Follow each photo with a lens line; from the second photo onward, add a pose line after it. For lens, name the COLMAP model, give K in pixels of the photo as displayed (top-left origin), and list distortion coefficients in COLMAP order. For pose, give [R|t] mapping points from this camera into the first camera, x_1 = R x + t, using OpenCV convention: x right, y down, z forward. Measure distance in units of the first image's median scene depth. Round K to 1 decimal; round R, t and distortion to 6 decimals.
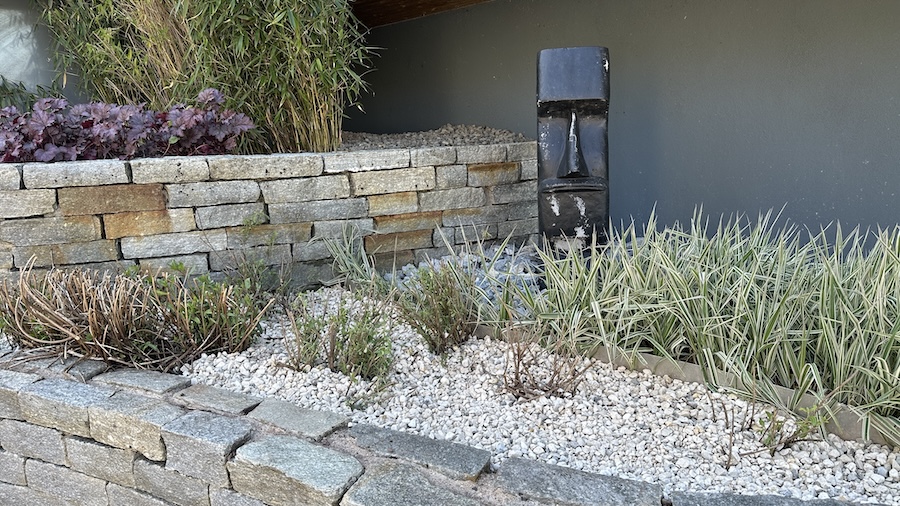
lens RADIAL K [[634.5, 0, 450.0], [0, 634.5, 253.0], [0, 0, 1]] dist [0.071592, -0.003437]
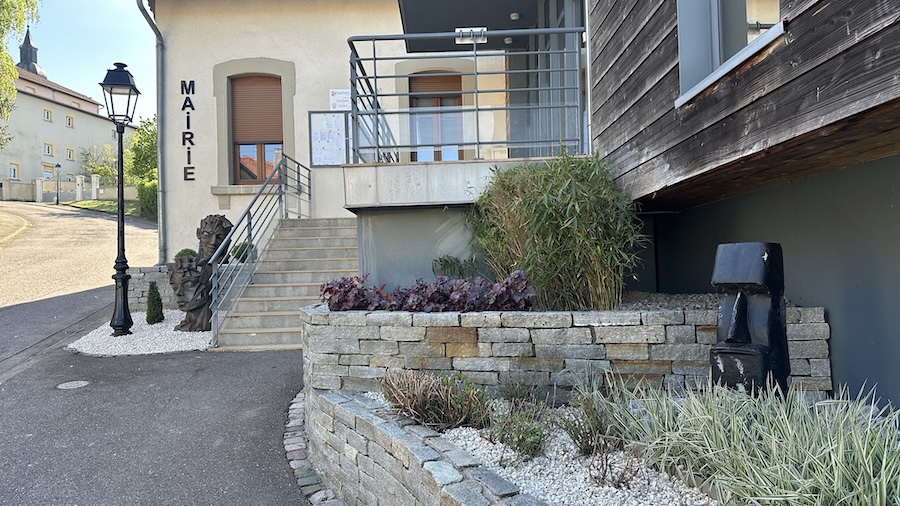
lens RADIAL K [[631.8, 0, 450.0], [0, 631.8, 253.0], [0, 0, 1]] dist [0.025027, -0.003351]
pose [[0.767515, -0.011415, -0.640930, 0.543474], [-0.125319, 0.977877, -0.167485, -0.010739], [0.628662, 0.208868, 0.749105, -0.317763]]
